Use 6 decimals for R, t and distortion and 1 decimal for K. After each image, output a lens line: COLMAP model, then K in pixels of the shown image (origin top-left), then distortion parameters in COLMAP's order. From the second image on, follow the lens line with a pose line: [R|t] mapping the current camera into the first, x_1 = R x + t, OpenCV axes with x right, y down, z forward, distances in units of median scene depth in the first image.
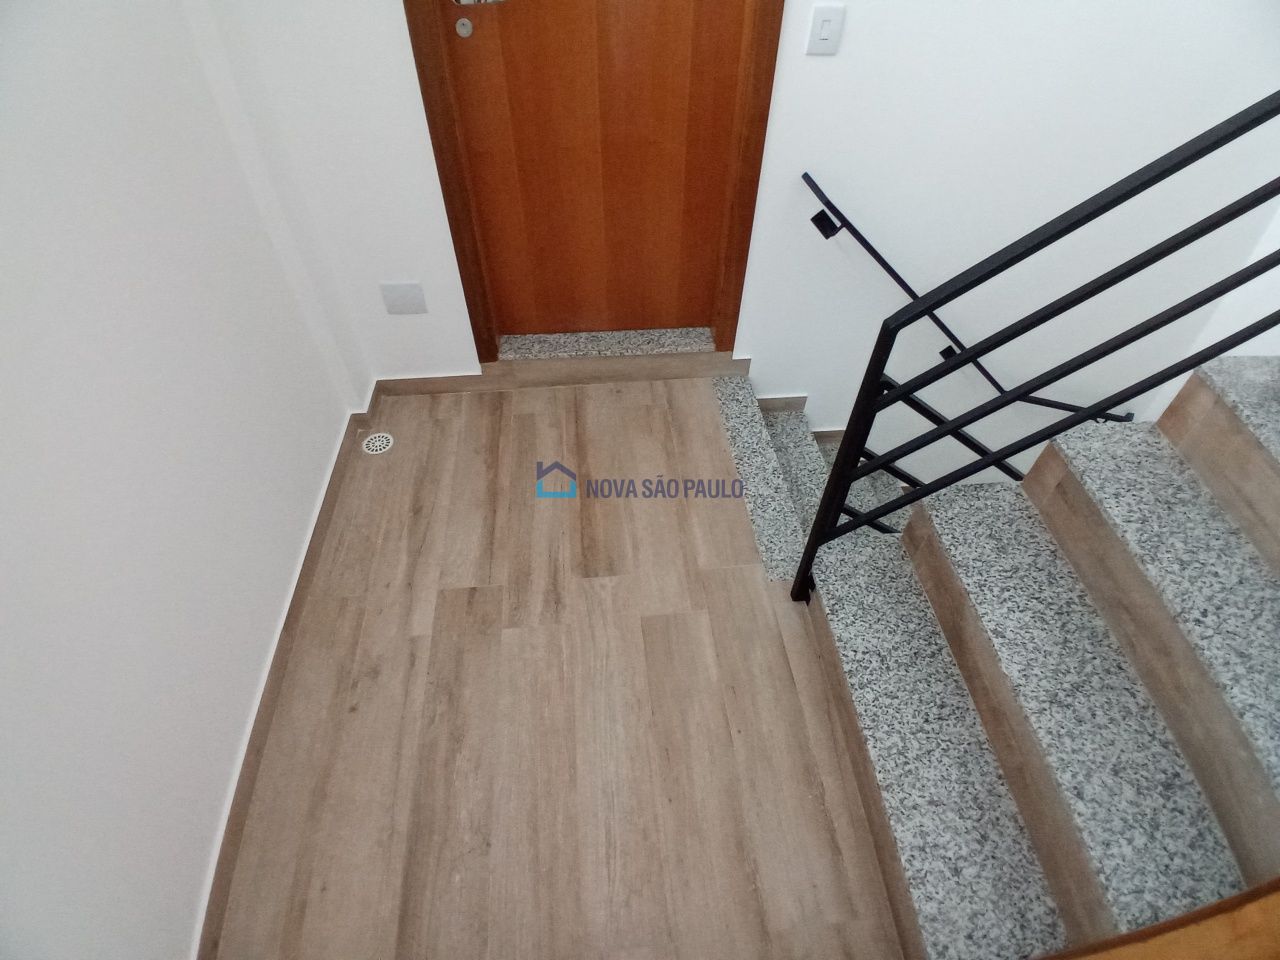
lens RADIAL K [[633.4, 0, 639.3], [0, 633.4, 491.3], [0, 0, 1]] dist [0.016736, -0.055410]
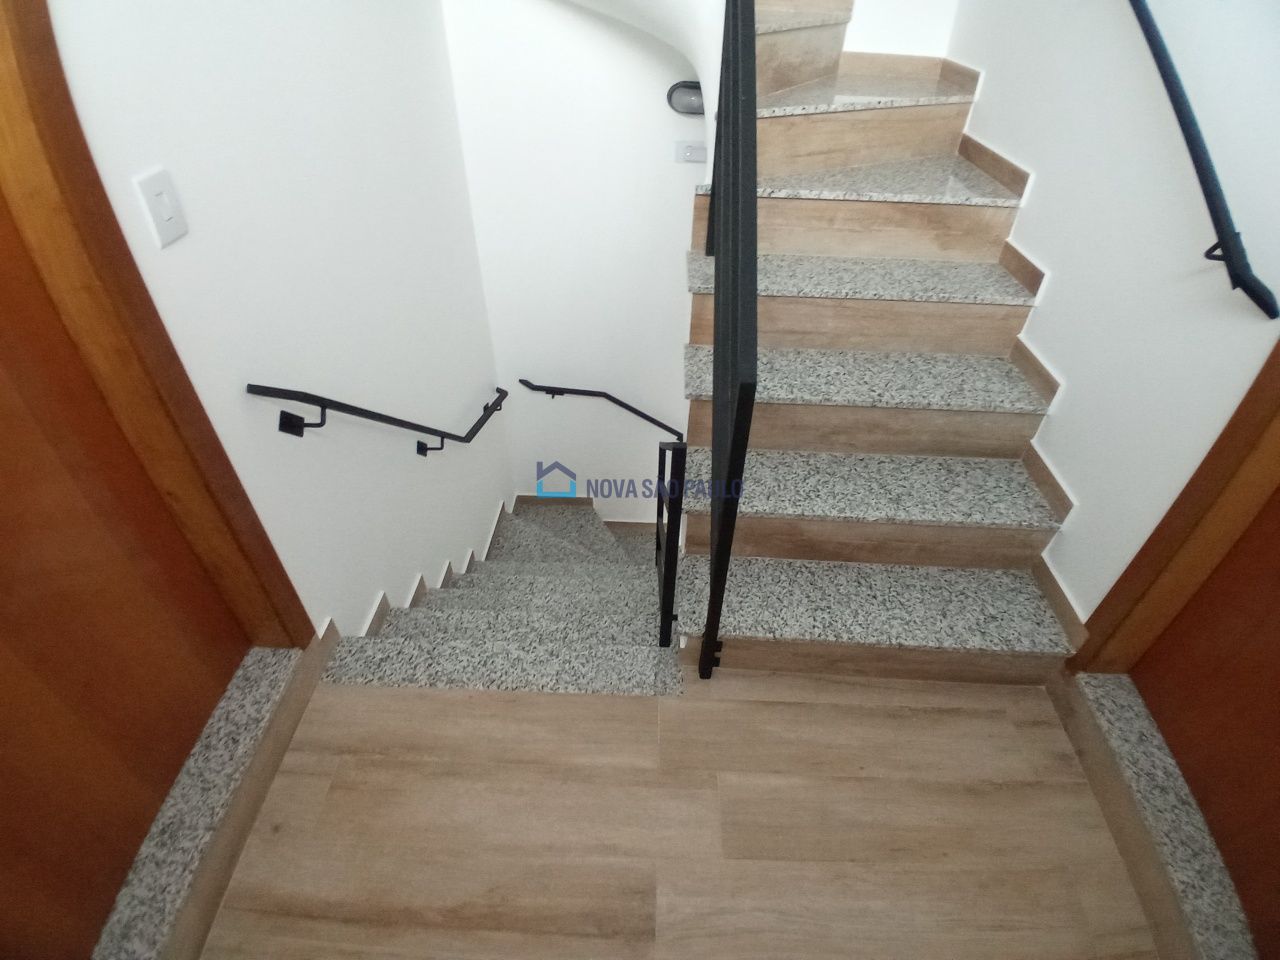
lens RADIAL K [[633.4, 0, 639.3], [0, 633.4, 491.3], [0, 0, 1]] dist [0.016736, -0.055410]
pose [[0.130268, -0.650692, 0.748084, -0.334740], [0.729393, 0.573963, 0.372226, -0.471827], [-0.671577, 0.497158, 0.549379, 0.486680]]
